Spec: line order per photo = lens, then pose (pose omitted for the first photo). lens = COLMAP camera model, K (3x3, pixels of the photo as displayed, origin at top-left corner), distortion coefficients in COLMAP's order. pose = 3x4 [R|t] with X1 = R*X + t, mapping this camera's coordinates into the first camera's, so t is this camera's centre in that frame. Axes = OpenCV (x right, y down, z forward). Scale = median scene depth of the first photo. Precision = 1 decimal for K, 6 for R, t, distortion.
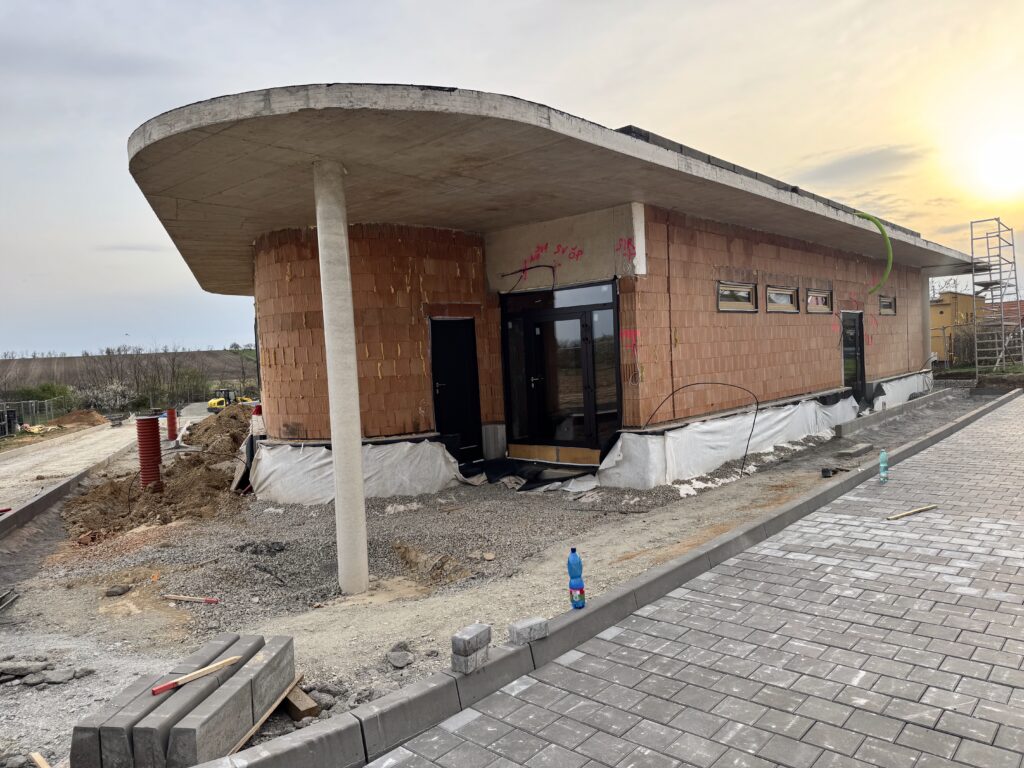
lens RADIAL K [[713.1, 0, 512.0], [0, 713.1, 384.0], [0, 0, 1]] dist [0.123468, -0.176790]
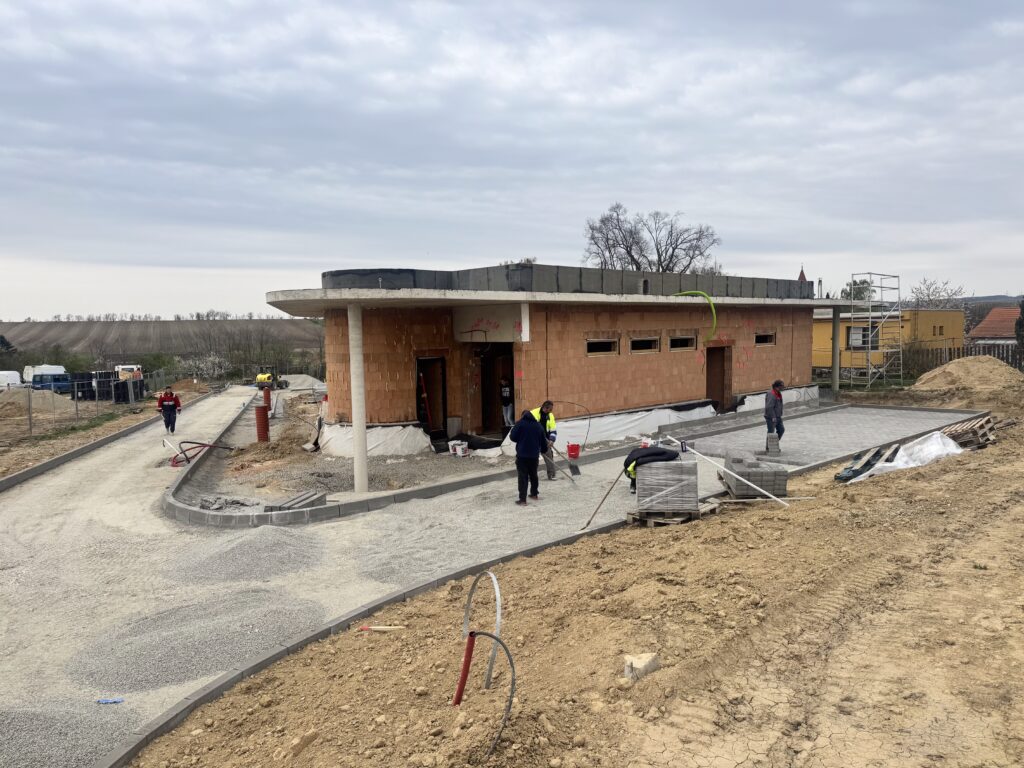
lens RADIAL K [[713.1, 0, 512.0], [0, 713.1, 384.0], [0, 0, 1]] dist [0.123468, -0.176790]
pose [[0.994768, 0.038302, -0.094709, 0.300457], [-0.034901, 0.998694, 0.037304, -0.102980], [0.096014, -0.033803, 0.994806, -0.778331]]
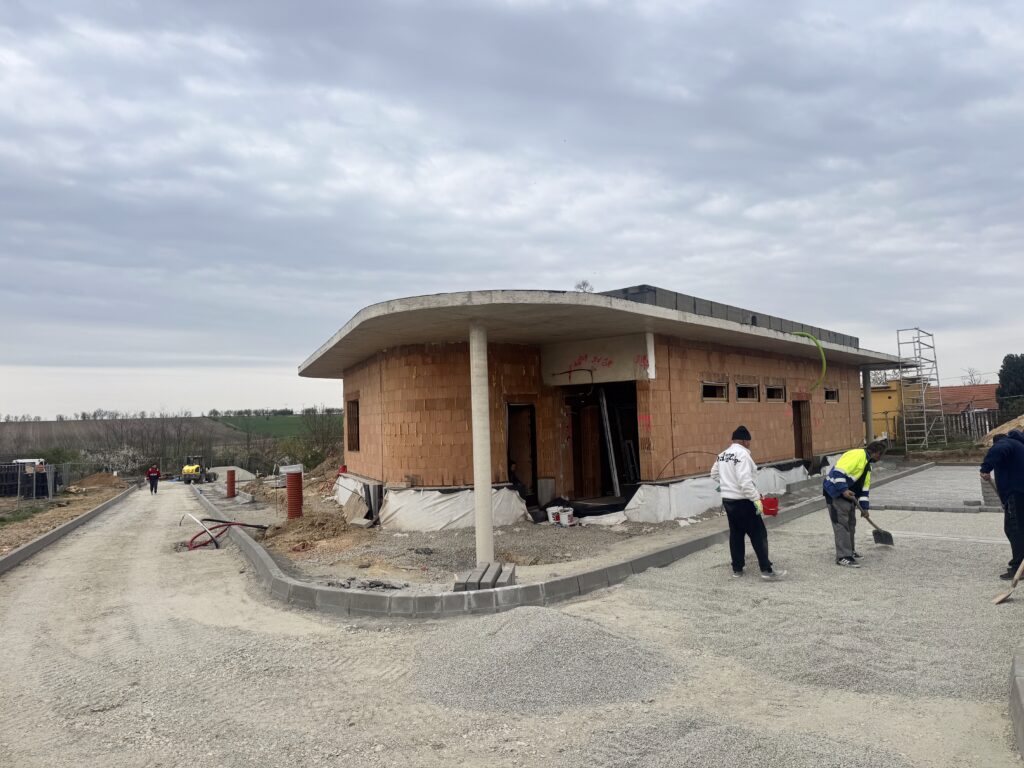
lens RADIAL K [[713.1, 0, 512.0], [0, 713.1, 384.0], [0, 0, 1]] dist [0.123468, -0.176790]
pose [[0.999409, 0.018159, 0.029176, -0.148913], [-0.015212, 0.995046, -0.098244, 0.010468], [-0.030816, 0.097742, 0.994735, -0.459225]]
